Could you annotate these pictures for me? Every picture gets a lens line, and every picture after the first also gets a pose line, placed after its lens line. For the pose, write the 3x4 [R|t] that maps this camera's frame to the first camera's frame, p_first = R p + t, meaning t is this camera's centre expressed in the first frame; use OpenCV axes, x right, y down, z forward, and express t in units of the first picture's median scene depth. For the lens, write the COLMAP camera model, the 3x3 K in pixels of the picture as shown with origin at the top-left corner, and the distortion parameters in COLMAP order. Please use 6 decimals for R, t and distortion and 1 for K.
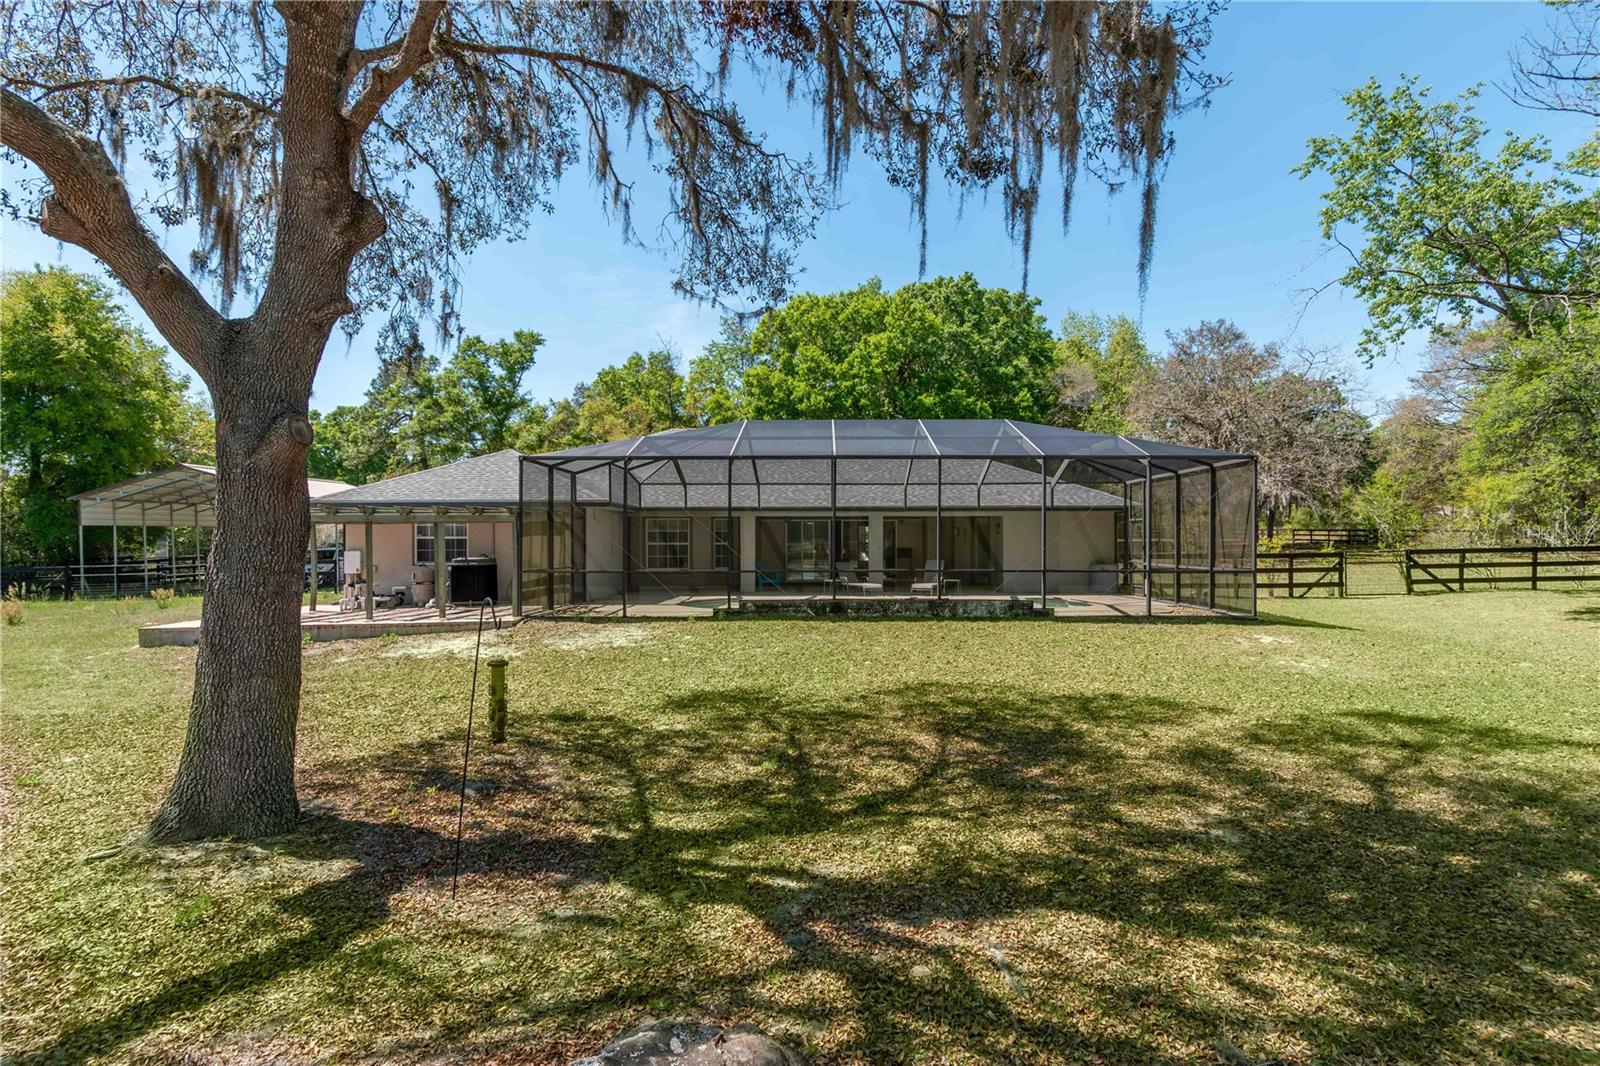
lens RADIAL K [[769.1, 0, 772.1], [0, 769.1, 540.6], [0, 0, 1]] dist [0.001644, -0.000158]
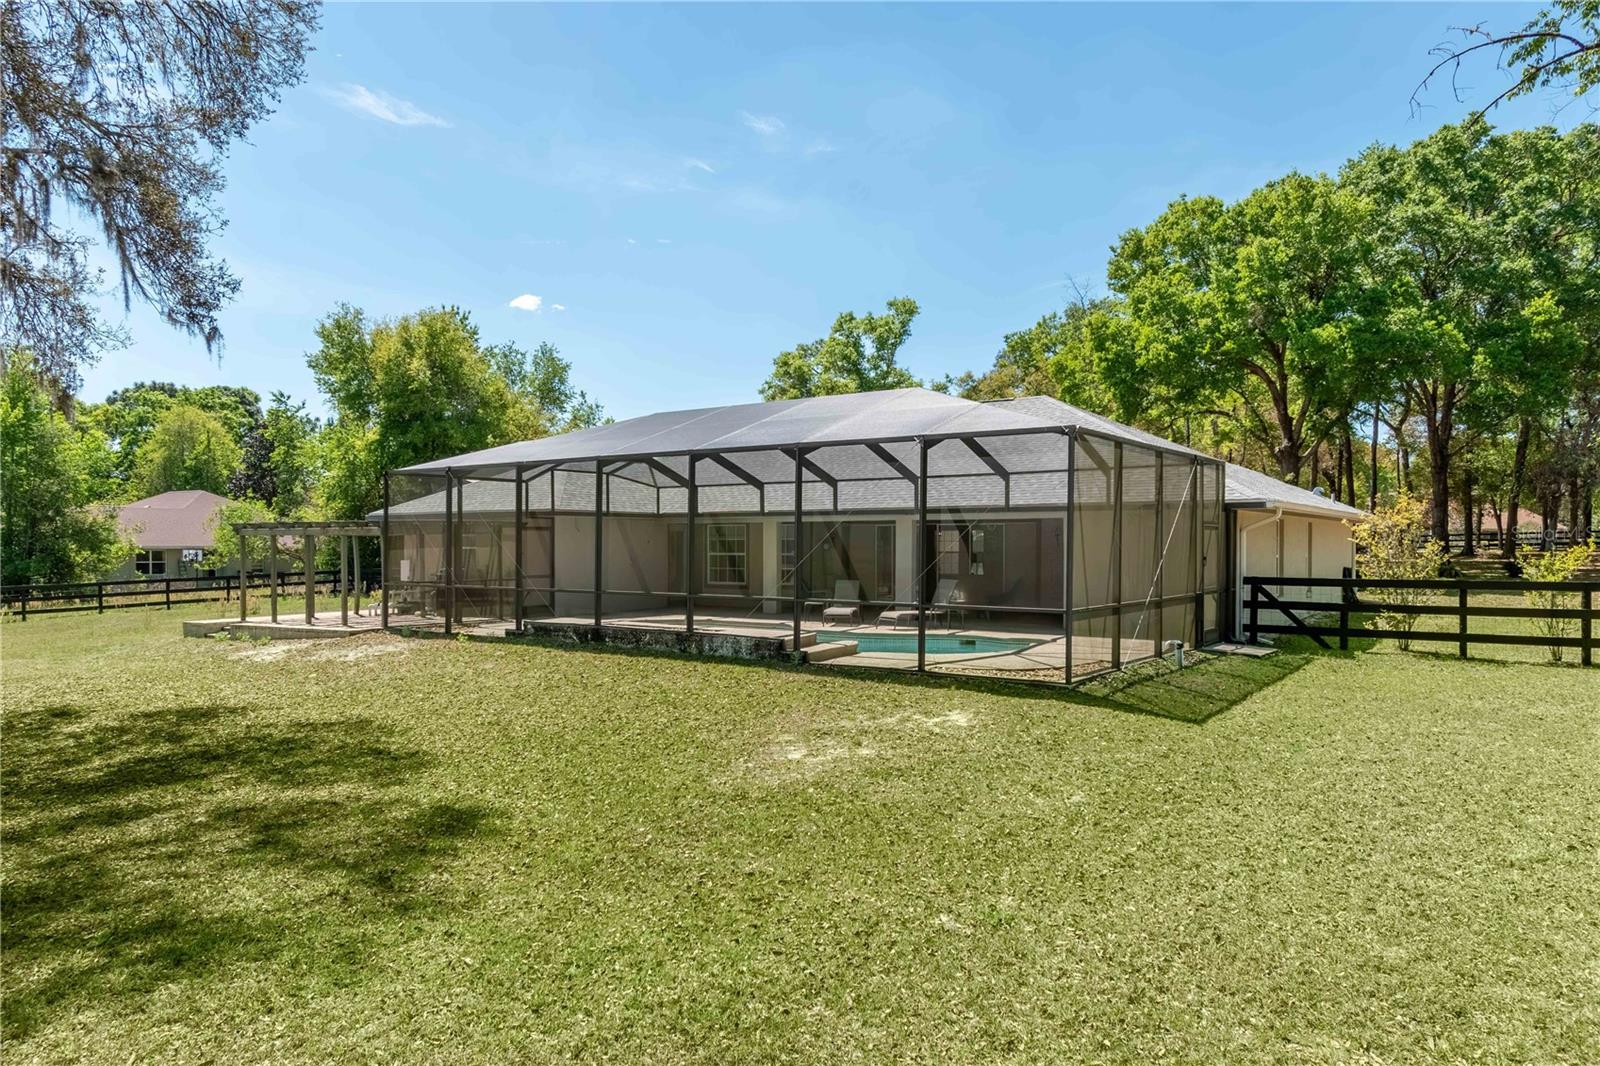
lens RADIAL K [[957.9, 0, 821.9], [0, 957.9, 551.3], [0, 0, 1]] dist [-0.002243, -0.000170]
pose [[0.845185, 0.005129, -0.534450, 0.629932], [0.000839, 0.999940, 0.010923, -0.012325], [0.534474, -0.009681, 0.845129, 0.181789]]
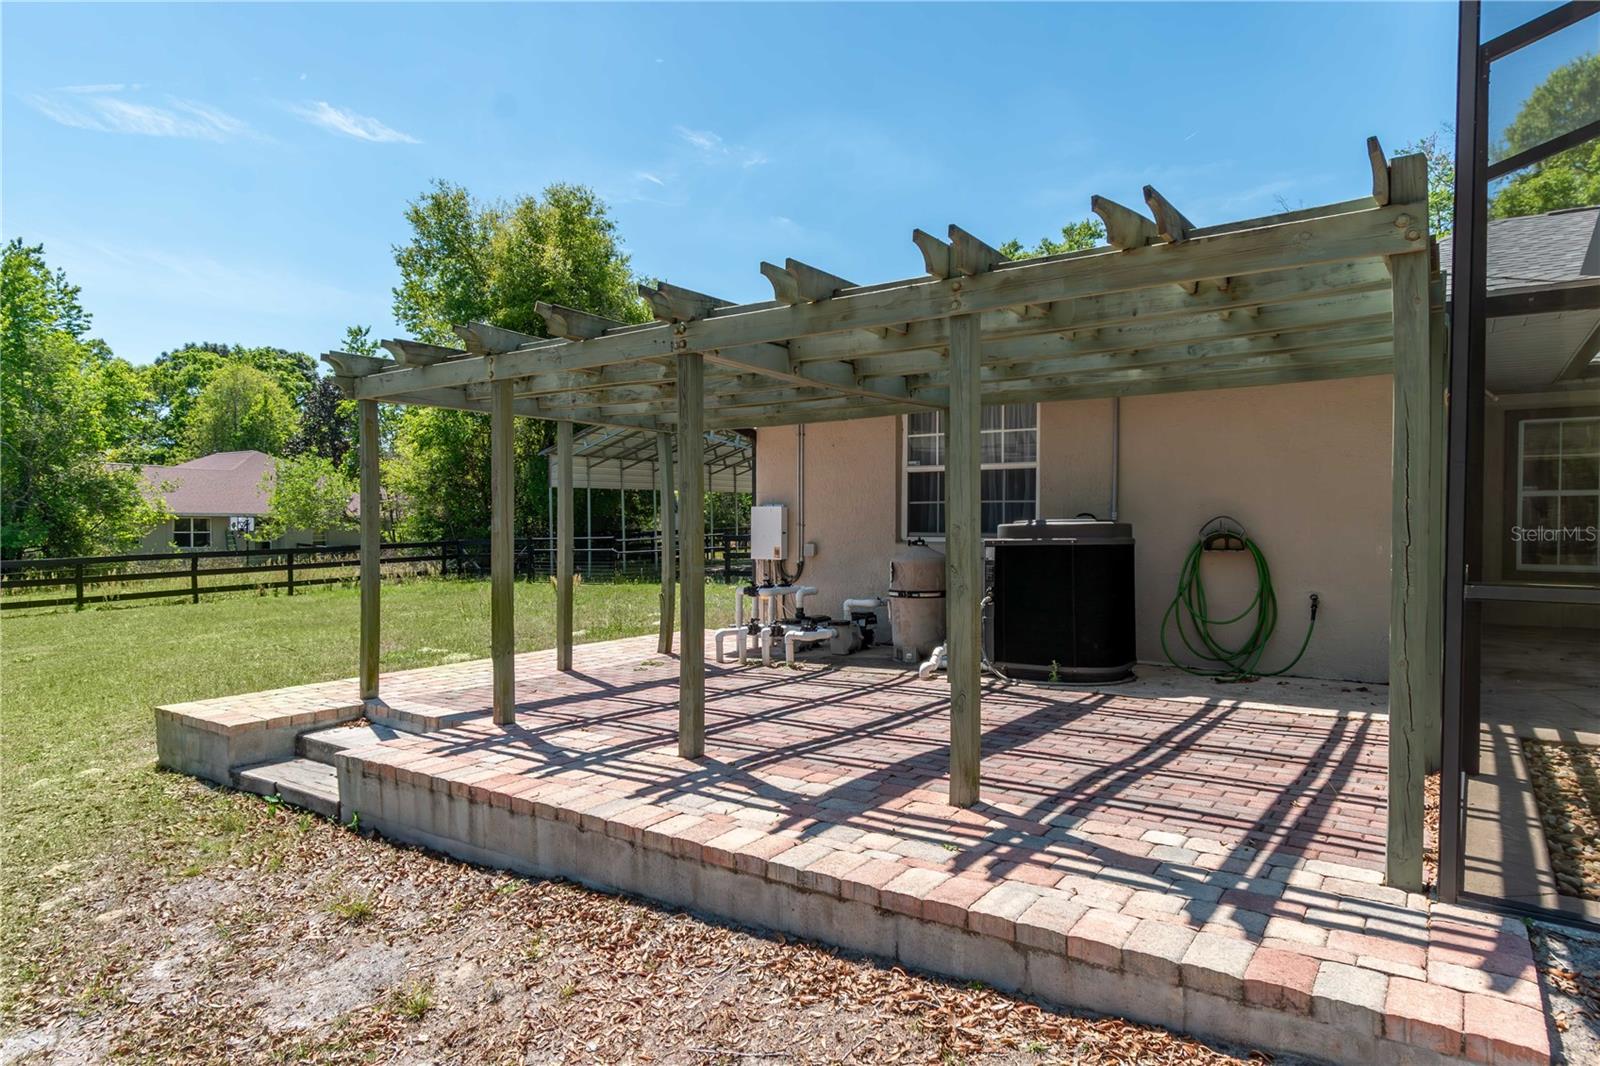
lens RADIAL K [[898.5, 0, 829.1], [0, 898.5, 532.1], [0, 0, 1]] dist [-0.004803, -0.000931]
pose [[0.840862, 0.009393, -0.541168, -0.251850], [-0.001693, 0.999890, 0.014724, 0.019907], [0.541246, -0.011465, 0.840786, 0.599394]]
